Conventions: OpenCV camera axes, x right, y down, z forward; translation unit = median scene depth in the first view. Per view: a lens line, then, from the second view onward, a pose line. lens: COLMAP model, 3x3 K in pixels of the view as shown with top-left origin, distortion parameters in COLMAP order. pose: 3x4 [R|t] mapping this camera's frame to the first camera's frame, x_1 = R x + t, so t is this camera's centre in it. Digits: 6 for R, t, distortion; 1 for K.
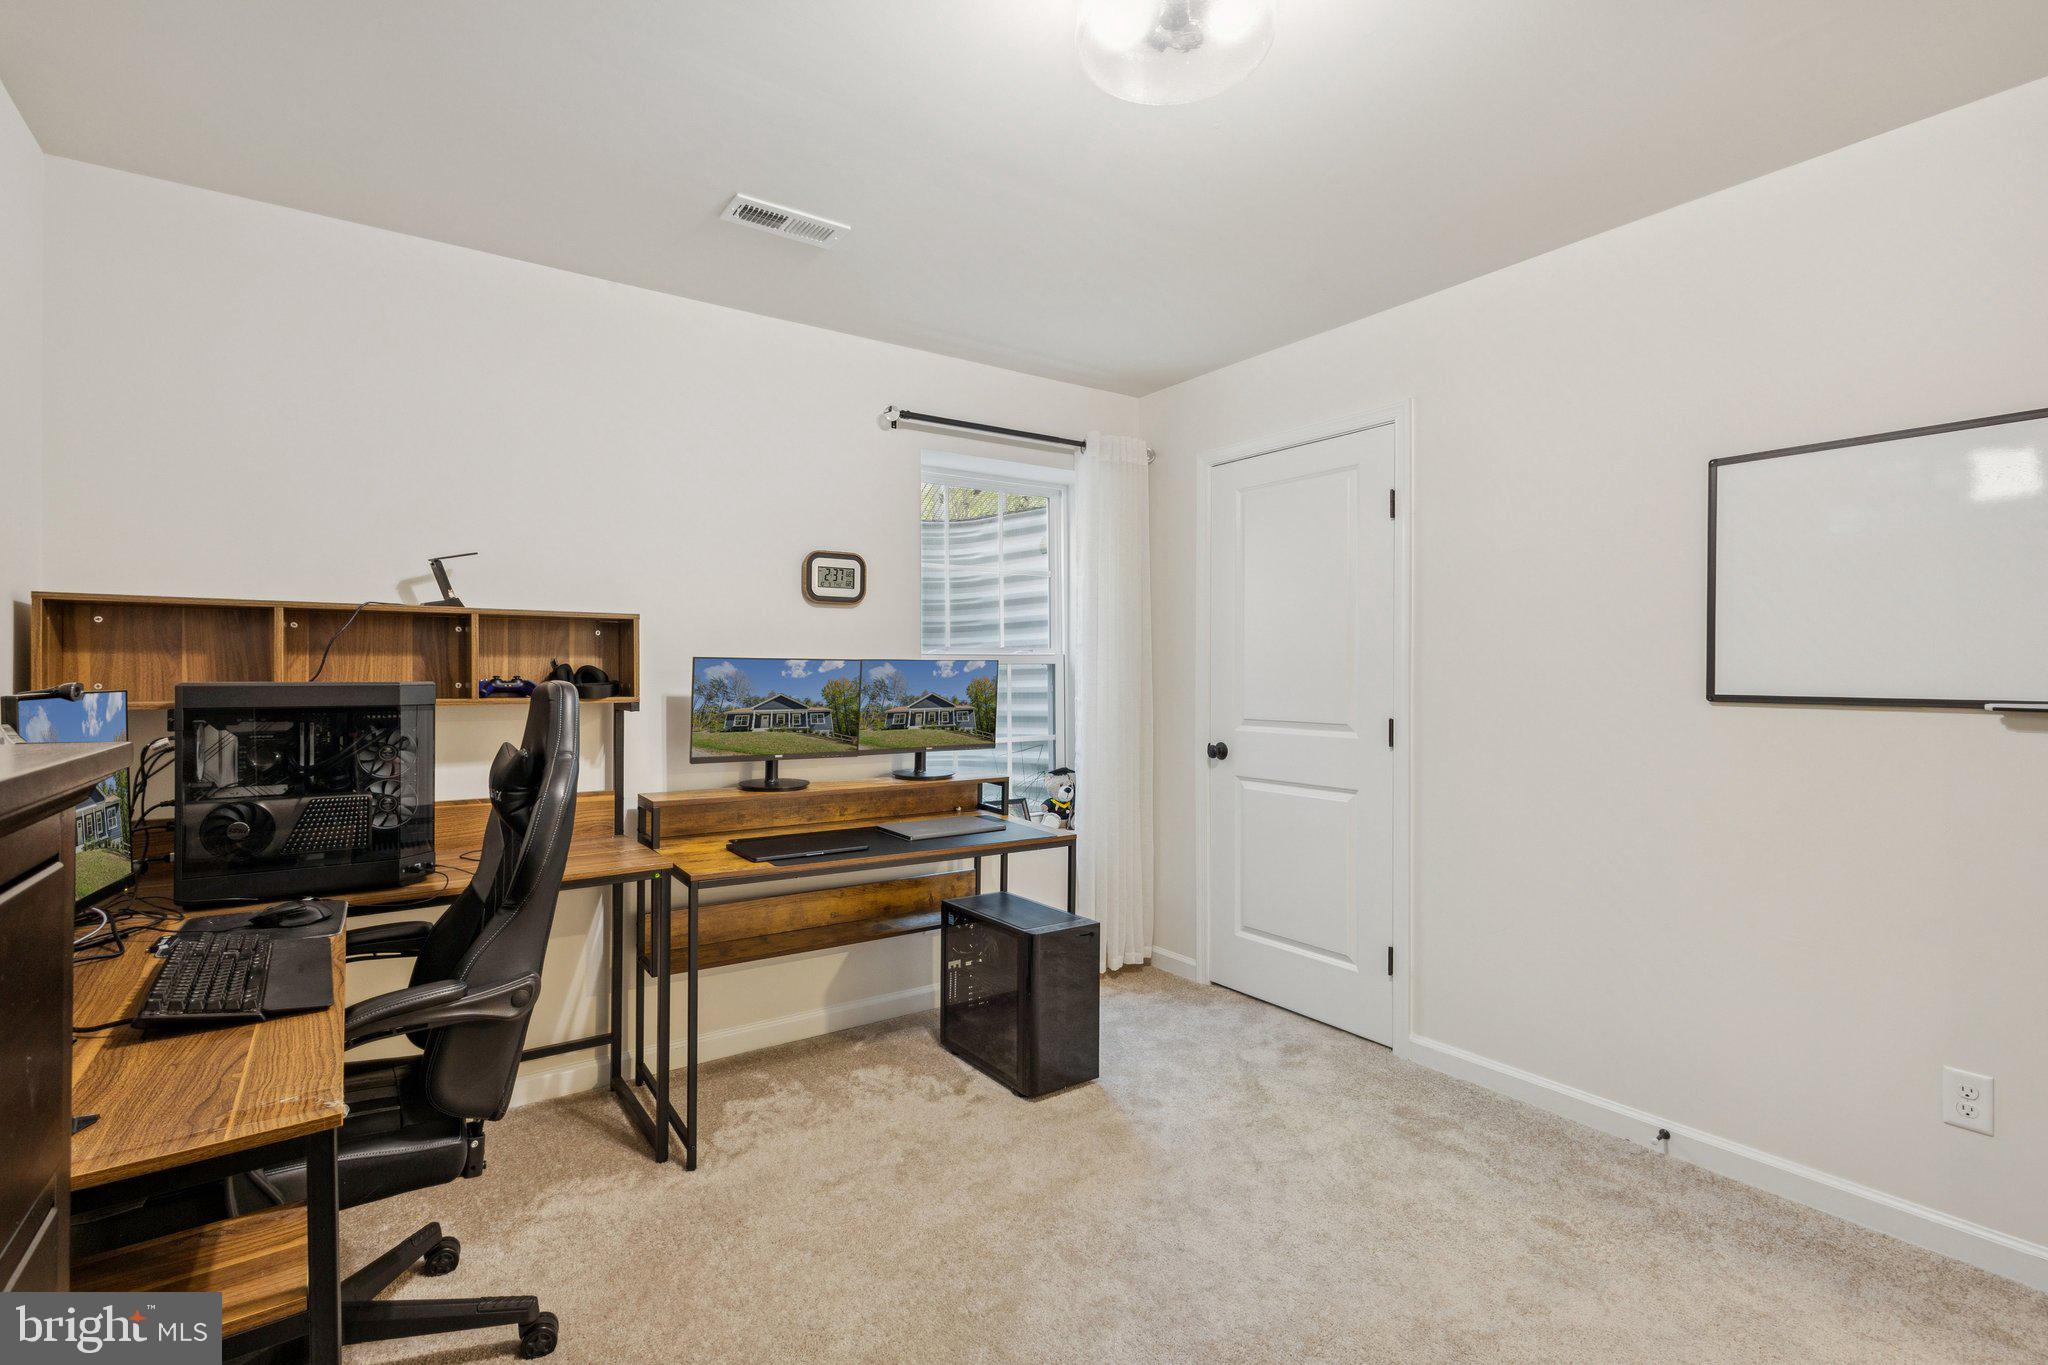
lens RADIAL K [[938.3, 0, 1021.7], [0, 938.3, 685.7], [0, 0, 1]] dist [0.021061, -0.006644]
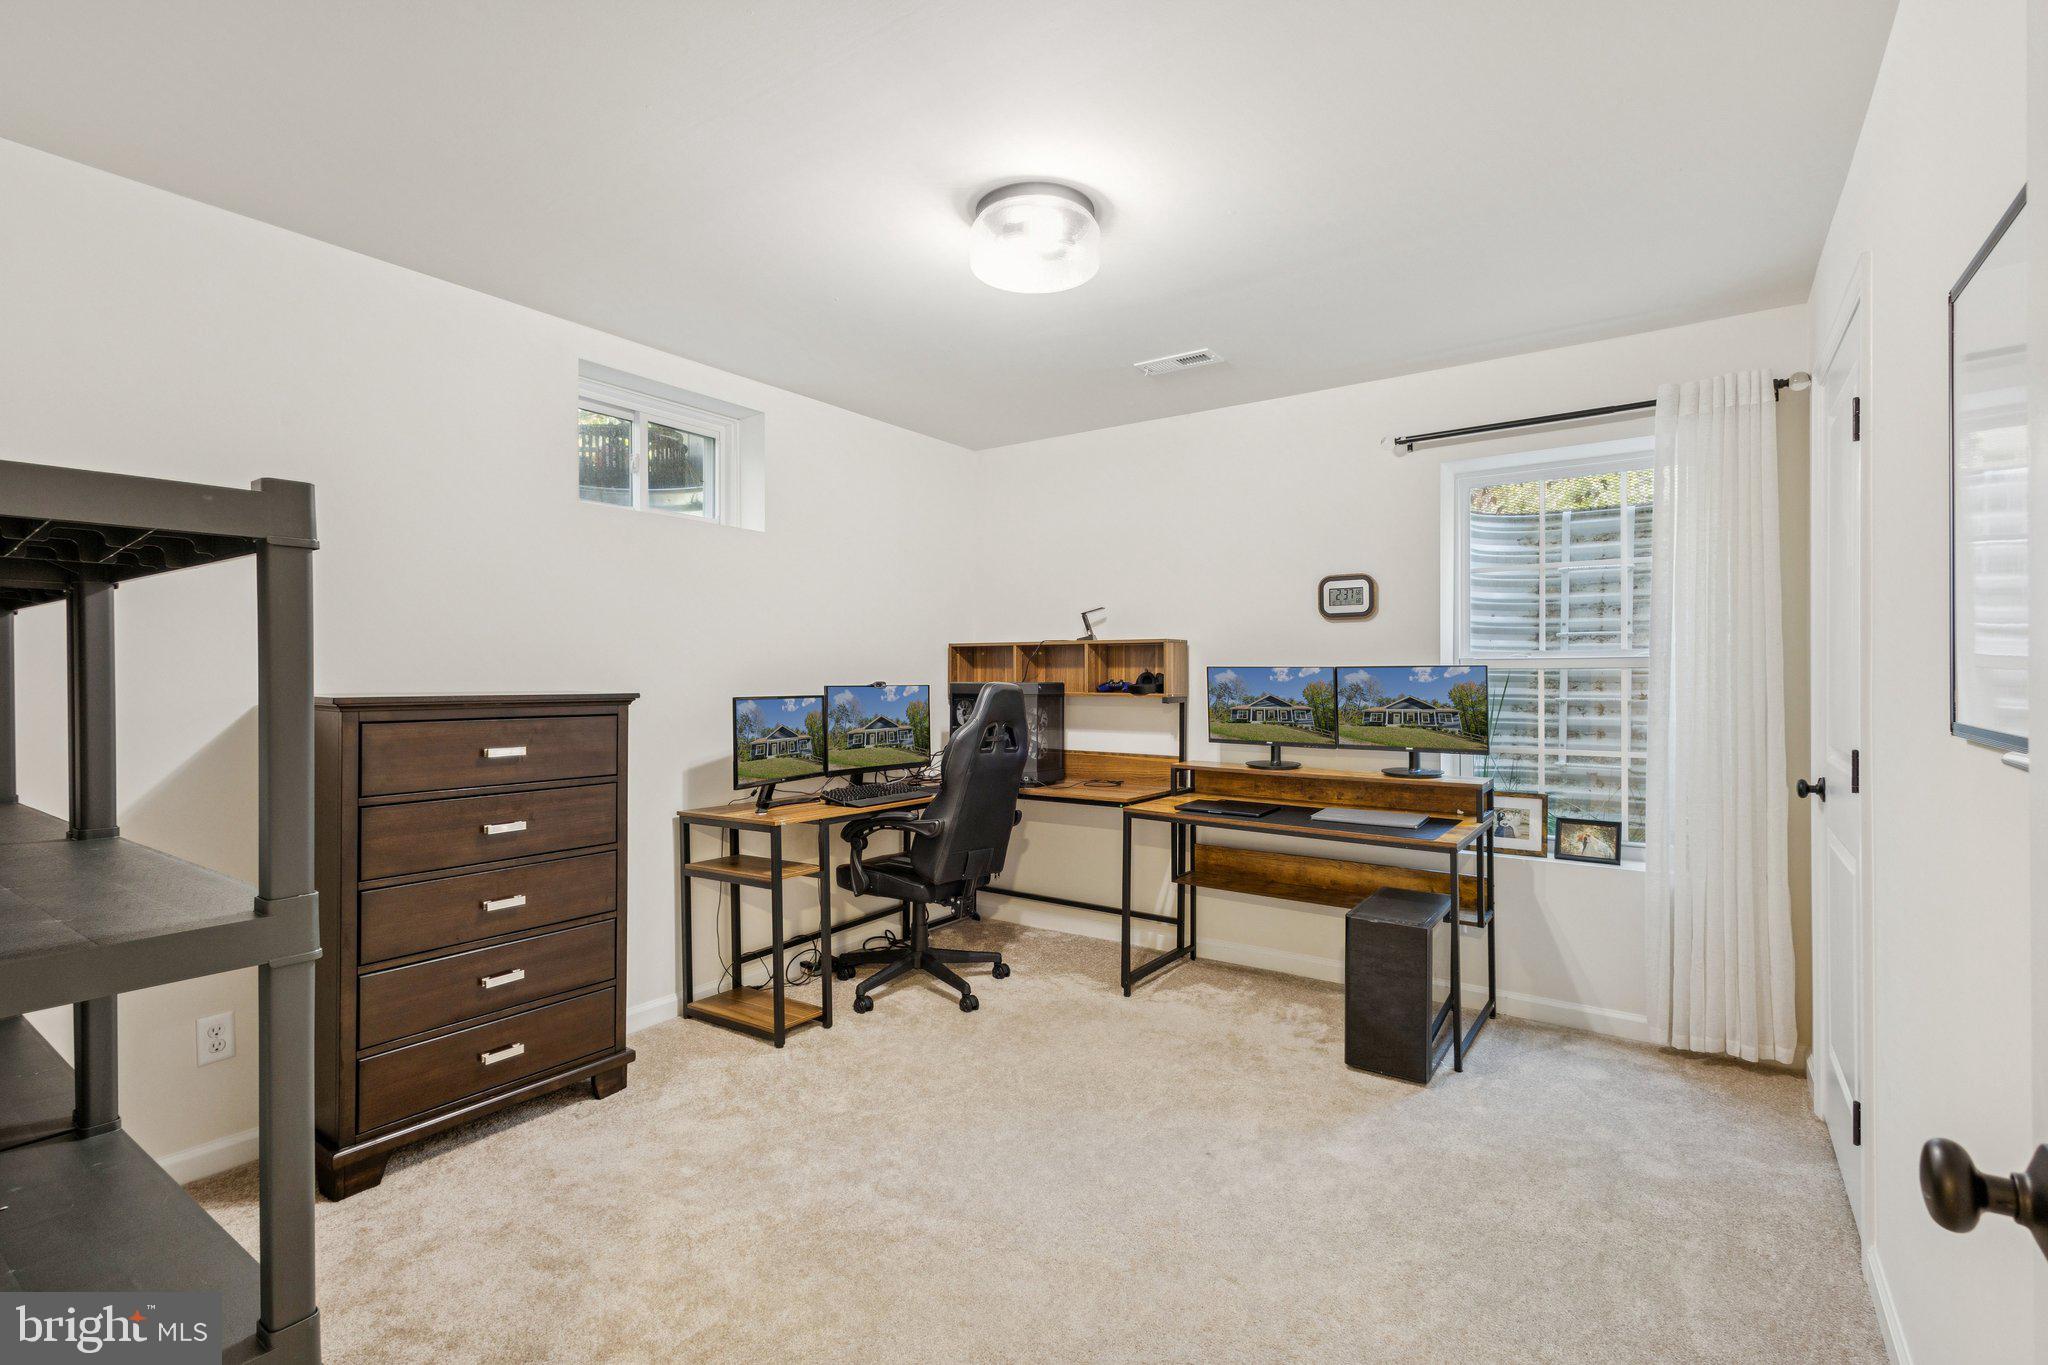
lens RADIAL K [[938.3, 0, 1024.4], [0, 938.3, 681.4], [0, 0, 1]] dist [0.021061, -0.006644]
pose [[0.348404, 0.007541, -0.937314, 0.797824], [-0.009565, 0.999944, 0.004489, -0.010864], [0.937296, 0.007402, 0.348457, 0.225194]]
